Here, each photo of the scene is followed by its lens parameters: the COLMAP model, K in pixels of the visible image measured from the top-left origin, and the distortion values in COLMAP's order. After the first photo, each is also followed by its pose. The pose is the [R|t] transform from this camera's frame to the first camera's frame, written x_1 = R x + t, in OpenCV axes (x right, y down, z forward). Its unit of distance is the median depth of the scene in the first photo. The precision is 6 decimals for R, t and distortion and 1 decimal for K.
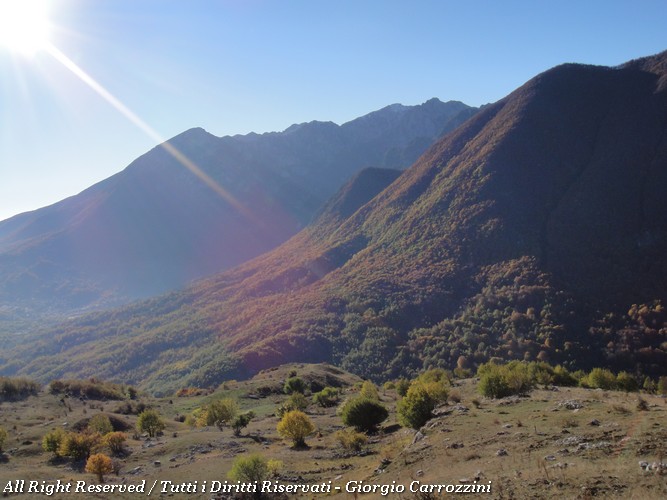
lens RADIAL K [[697.3, 0, 332.9], [0, 697.3, 250.5], [0, 0, 1]] dist [-0.131801, 0.000000]
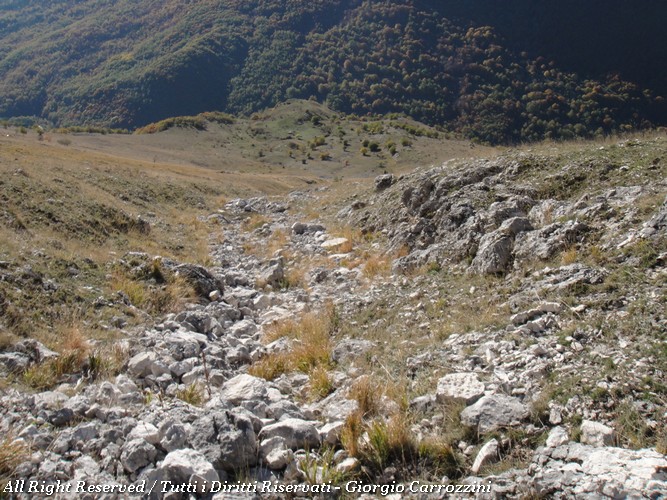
lens RADIAL K [[697.3, 0, 333.8], [0, 697.3, 250.5], [0, 0, 1]] dist [-0.131801, 0.000000]
pose [[0.976757, -0.027226, 0.212613, -0.130848], [-0.076320, 0.882724, 0.463653, -0.134892], [-0.200302, -0.469103, 0.860129, -0.334747]]
